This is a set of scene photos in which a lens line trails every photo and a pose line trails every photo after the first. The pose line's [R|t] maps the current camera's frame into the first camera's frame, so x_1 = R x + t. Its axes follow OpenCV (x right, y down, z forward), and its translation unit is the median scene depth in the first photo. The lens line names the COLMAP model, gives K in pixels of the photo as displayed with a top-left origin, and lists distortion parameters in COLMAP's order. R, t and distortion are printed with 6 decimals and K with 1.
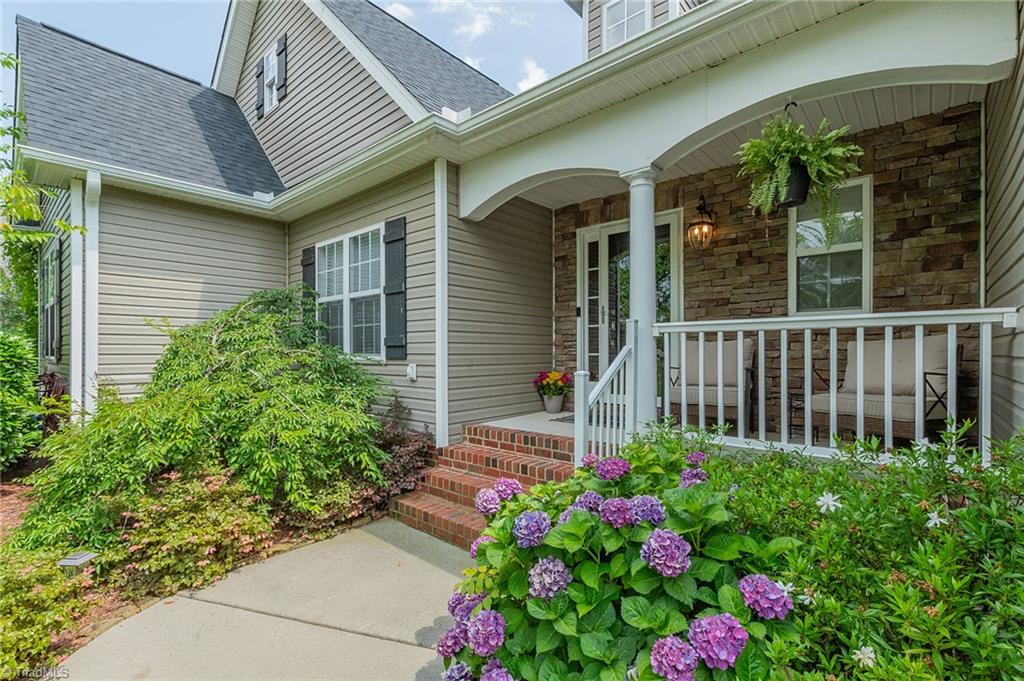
lens RADIAL K [[458.3, 0, 517.9], [0, 458.3, 348.4], [0, 0, 1]] dist [0.011121, -0.002932]
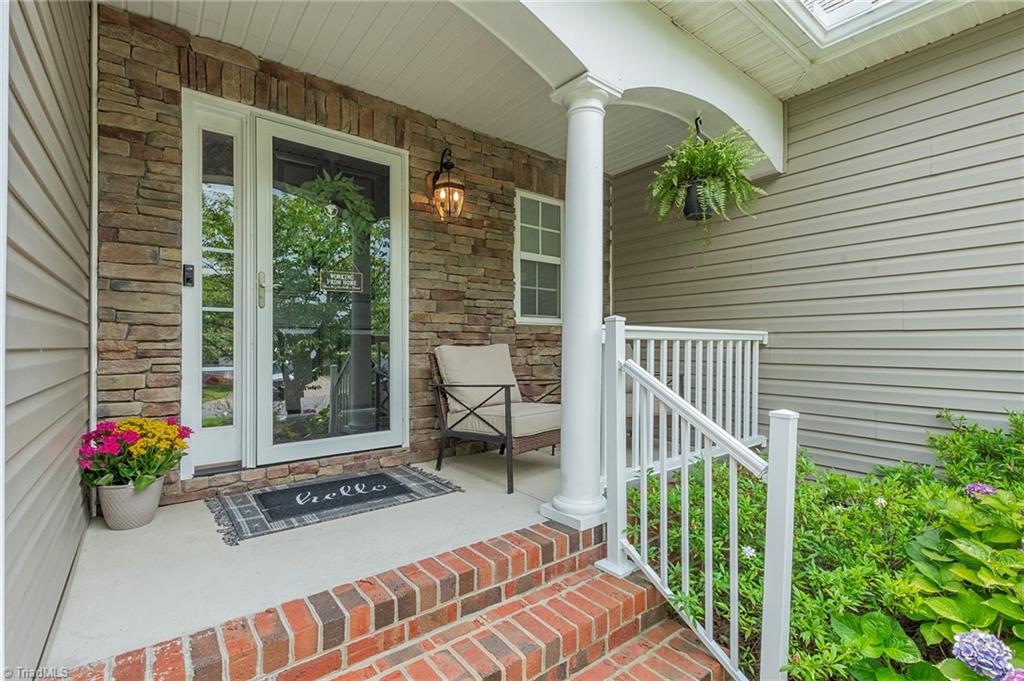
lens RADIAL K [[458.3, 0, 509.0], [0, 458.3, 340.9], [0, 0, 1]] dist [0.011121, -0.002932]
pose [[0.202024, 0.006197, 0.979361, -0.289922], [-0.009192, 0.999948, -0.004431, -0.020165], [-0.979338, -0.008107, 0.202070, 0.720328]]
